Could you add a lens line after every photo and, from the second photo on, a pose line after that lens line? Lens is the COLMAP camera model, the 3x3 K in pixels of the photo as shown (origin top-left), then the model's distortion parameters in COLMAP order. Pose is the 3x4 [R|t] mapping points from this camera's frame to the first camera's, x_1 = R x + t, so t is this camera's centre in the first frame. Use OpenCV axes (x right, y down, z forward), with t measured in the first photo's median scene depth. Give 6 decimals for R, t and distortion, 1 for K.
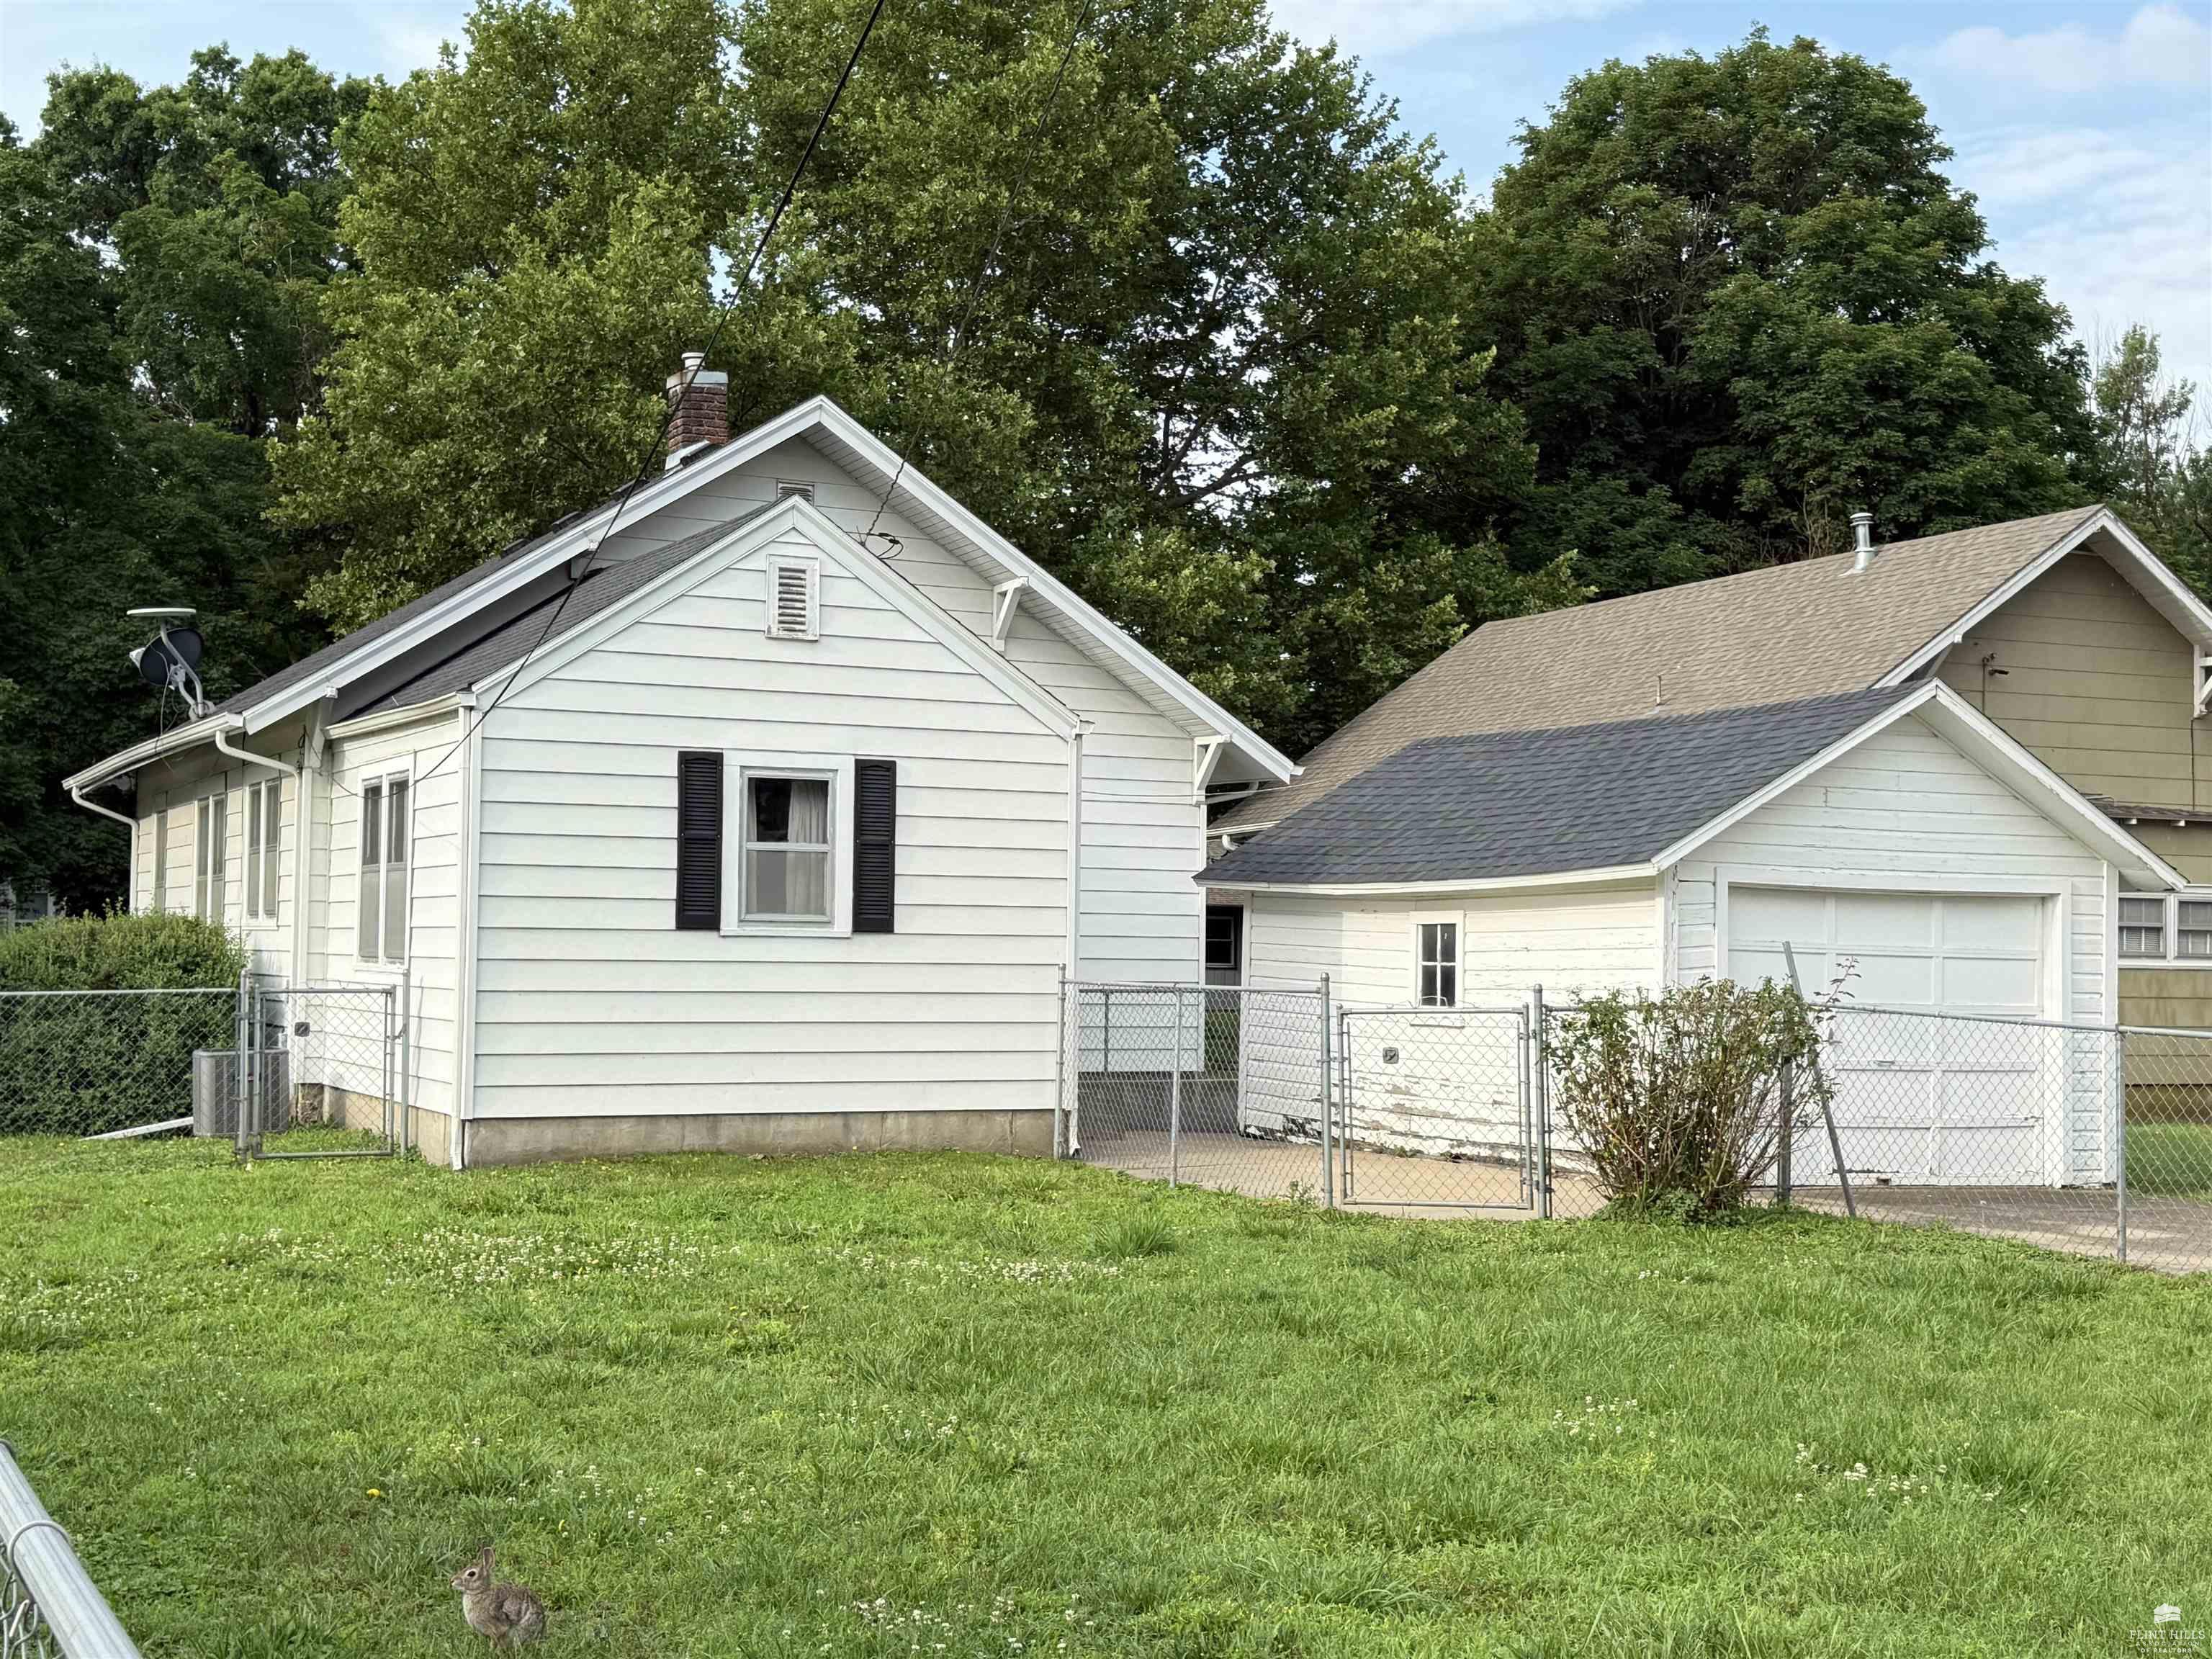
lens RADIAL K [[2934.7, 0, 1102.7], [0, 2934.7, 823.7], [0, 0, 1]] dist [0.139666, 0.000000]
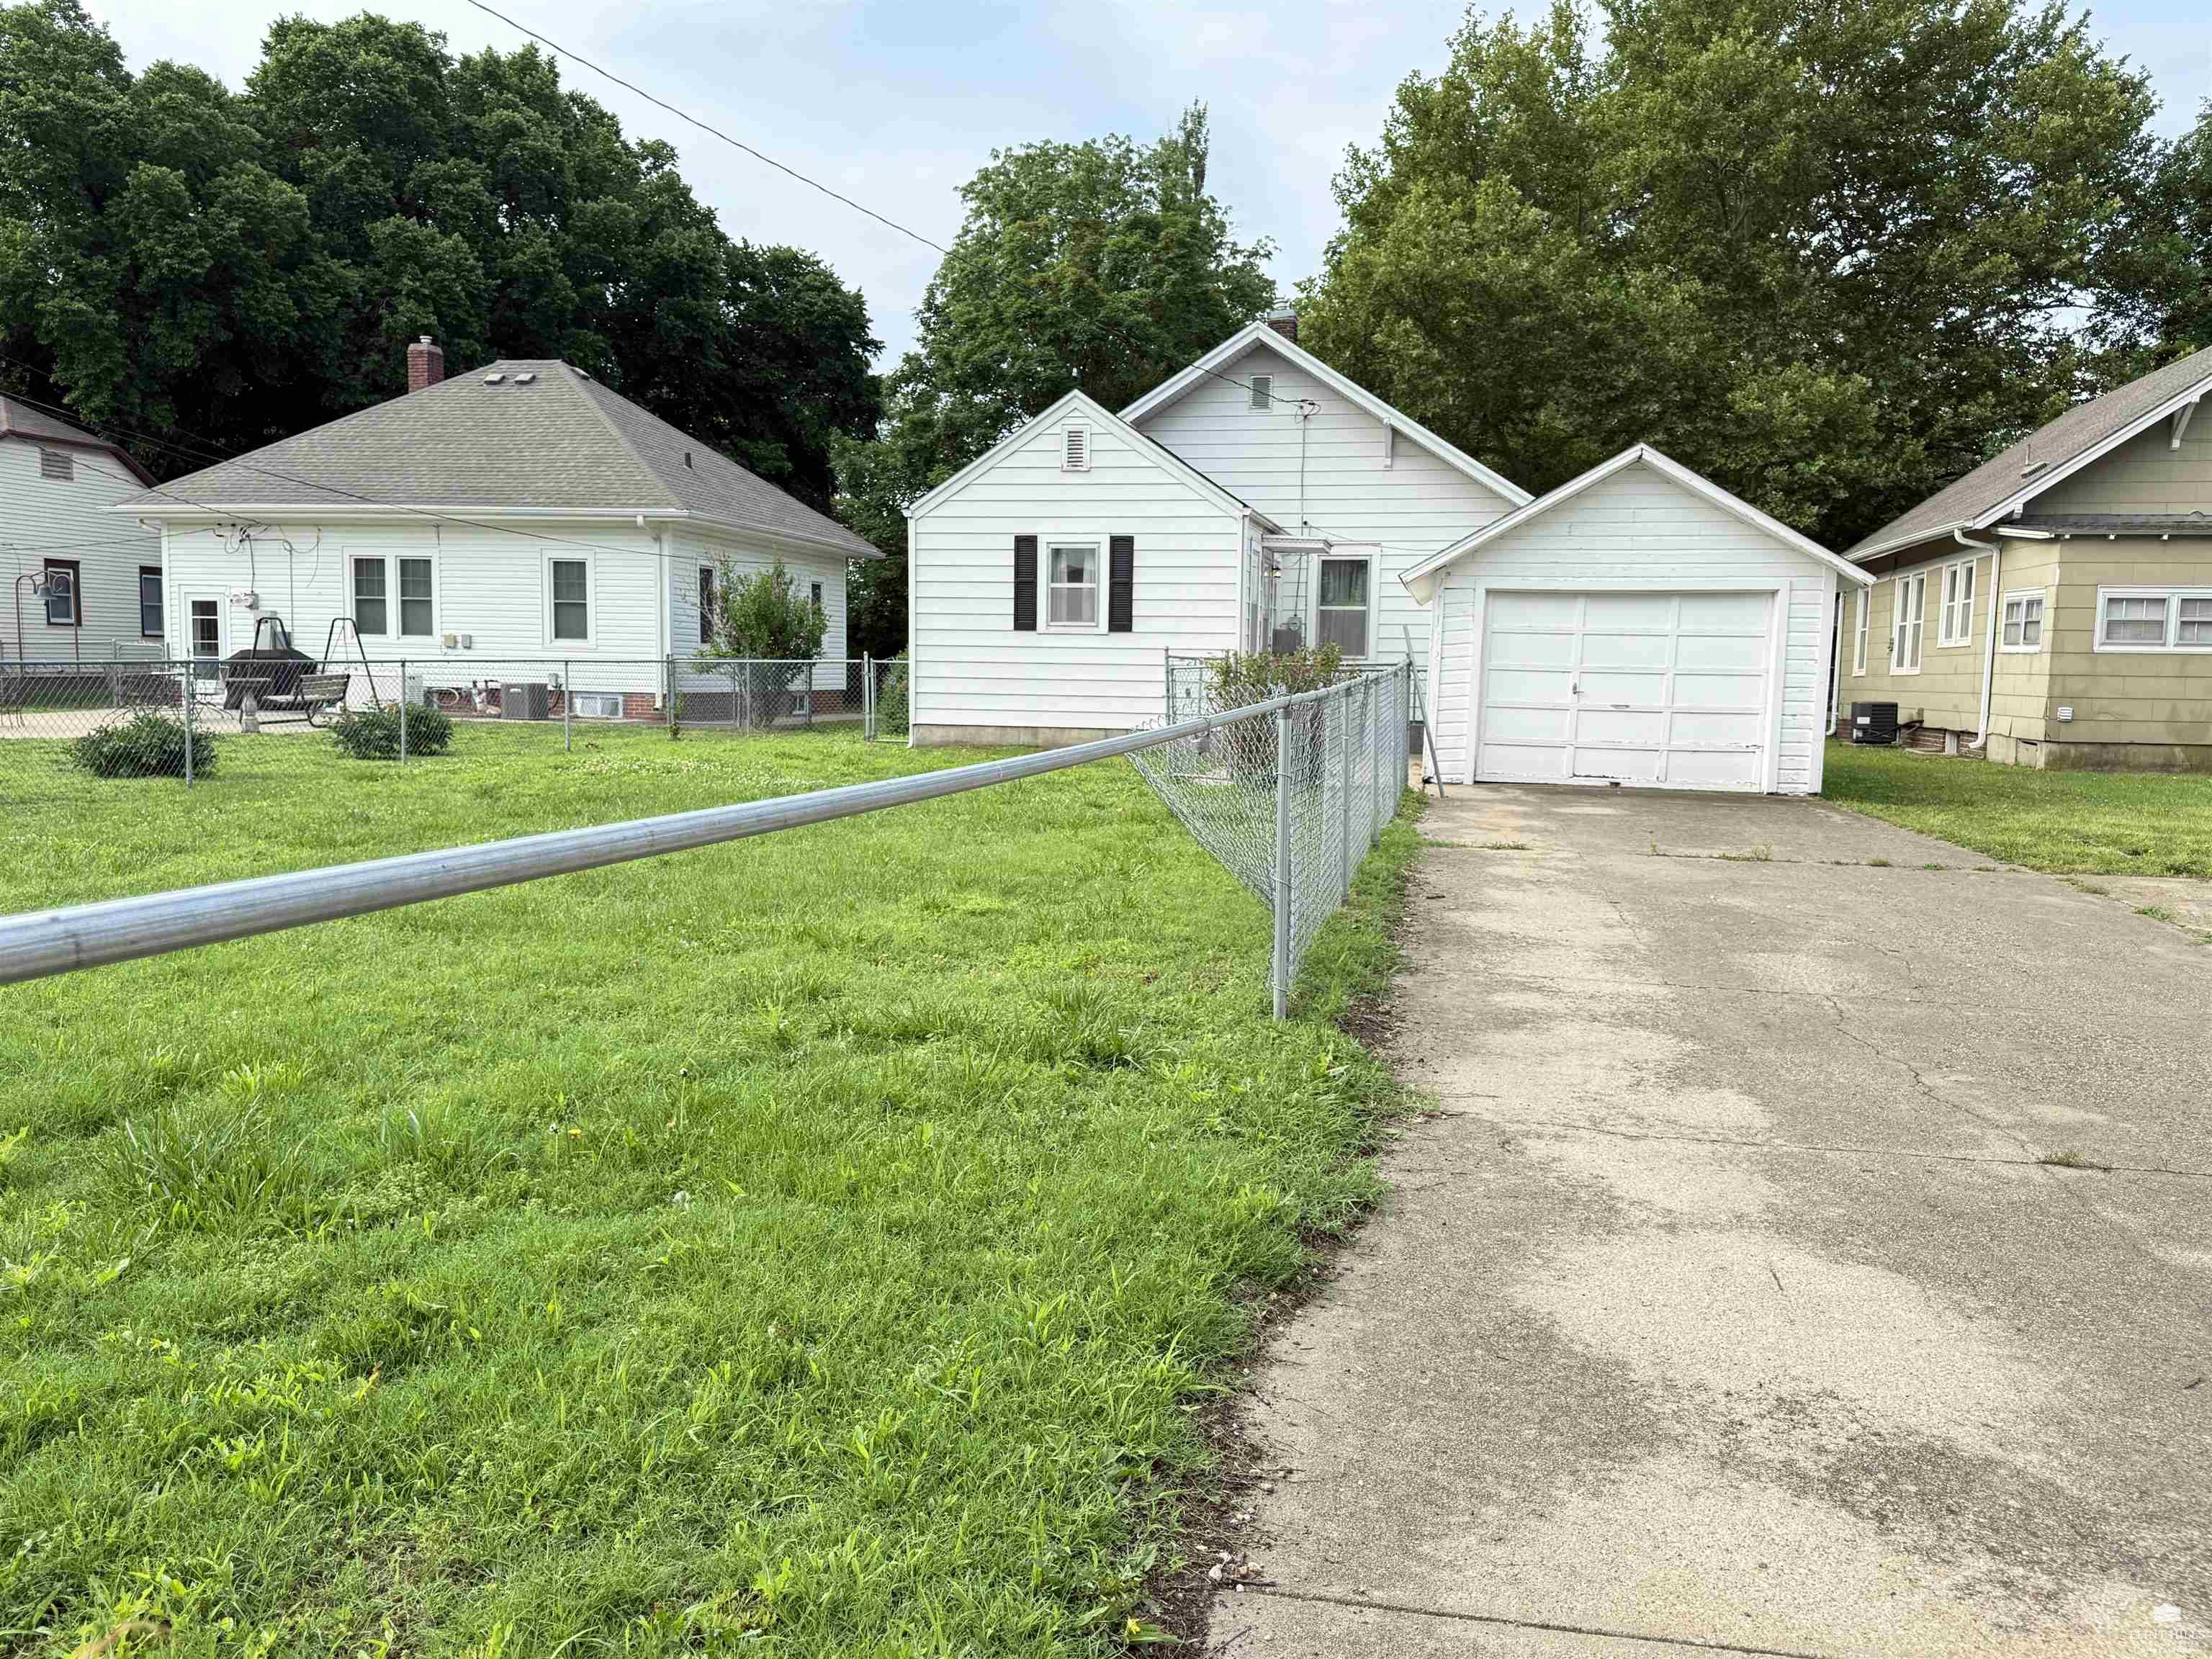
lens RADIAL K [[1780.9, 0, 1108.0], [0, 1780.9, 844.8], [0, 0, 1]] dist [0.074515, -0.084122]
pose [[0.794243, 0.060204, -0.604610, 0.594172], [0.023670, 0.991258, 0.129797, 0.024464], [0.607139, -0.117402, 0.785875, 0.105204]]
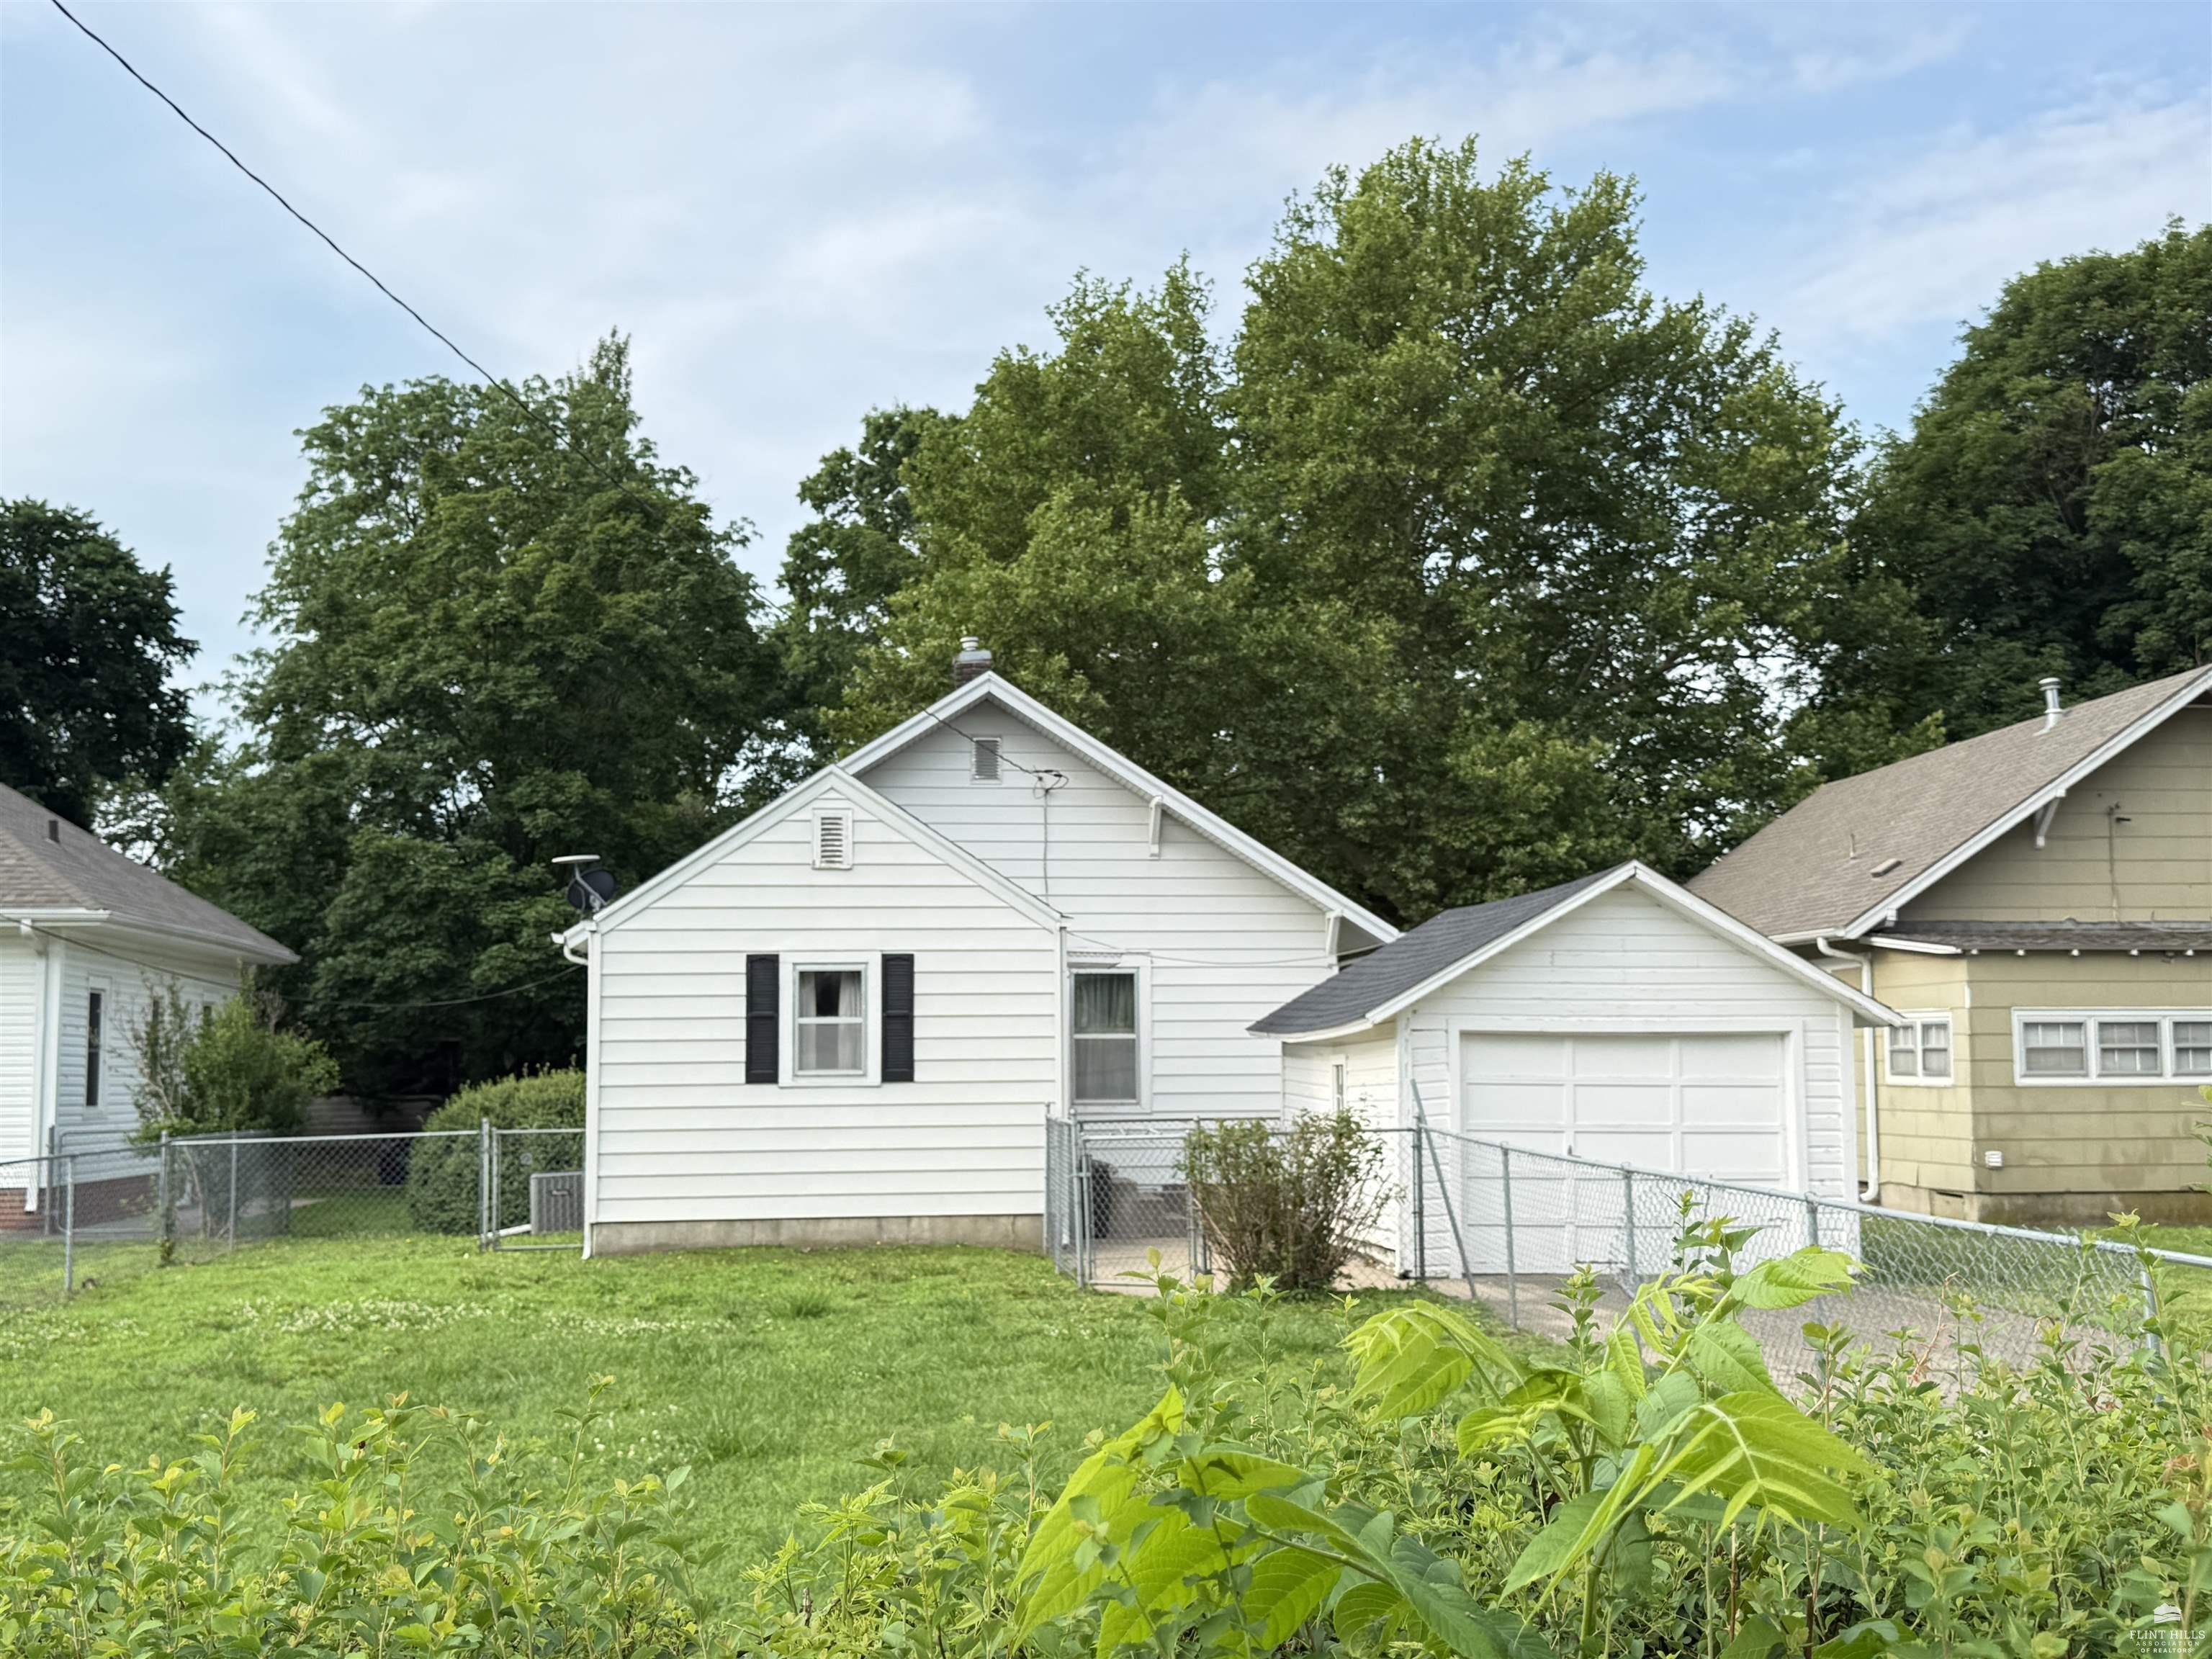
lens RADIAL K [[2589.6, 0, 1117.6], [0, 2589.6, 830.9], [0, 0, 1]] dist [0.125903, 0.000000]
pose [[0.941774, -0.052693, -0.332093, 0.418285], [0.036641, 0.997846, -0.054420, -0.009484], [0.334245, 0.039083, 0.941675, -0.094621]]
